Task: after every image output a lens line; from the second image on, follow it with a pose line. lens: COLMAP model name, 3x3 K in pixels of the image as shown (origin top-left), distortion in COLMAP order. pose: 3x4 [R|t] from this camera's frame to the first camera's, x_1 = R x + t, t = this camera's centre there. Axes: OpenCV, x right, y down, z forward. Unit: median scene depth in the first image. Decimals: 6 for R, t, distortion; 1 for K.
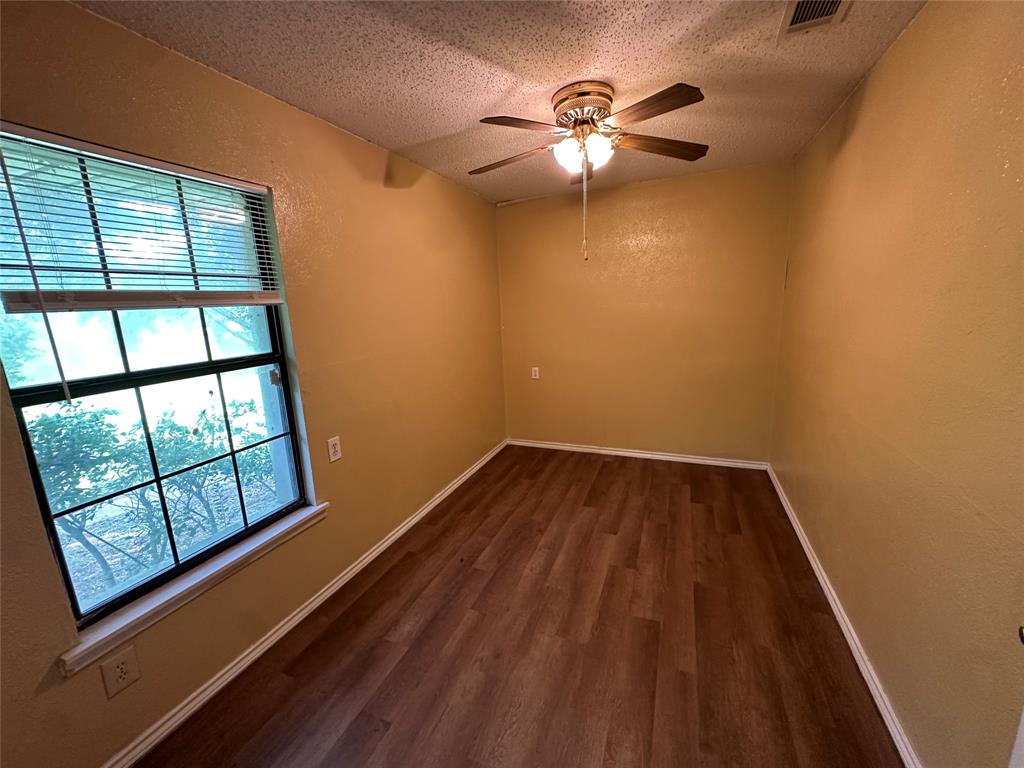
lens RADIAL K [[408.3, 0, 511.4], [0, 408.3, 382.7], [0, 0, 1]] dist [-0.012340, 0.001123]
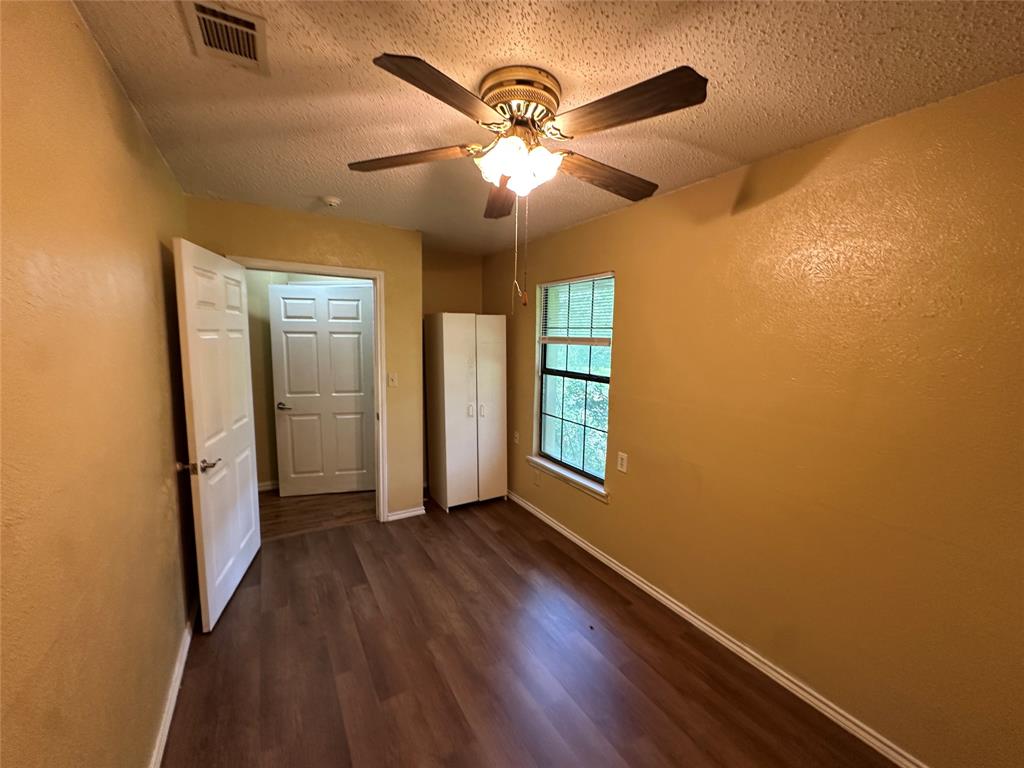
lens RADIAL K [[408.3, 0, 510.7], [0, 408.3, 383.1], [0, 0, 1]] dist [-0.012340, 0.001123]
pose [[-0.603606, 0.117170, -0.788626, 0.856609], [-0.156829, 0.952368, 0.261533, -0.401089], [0.781706, 0.281542, -0.556479, 1.593775]]
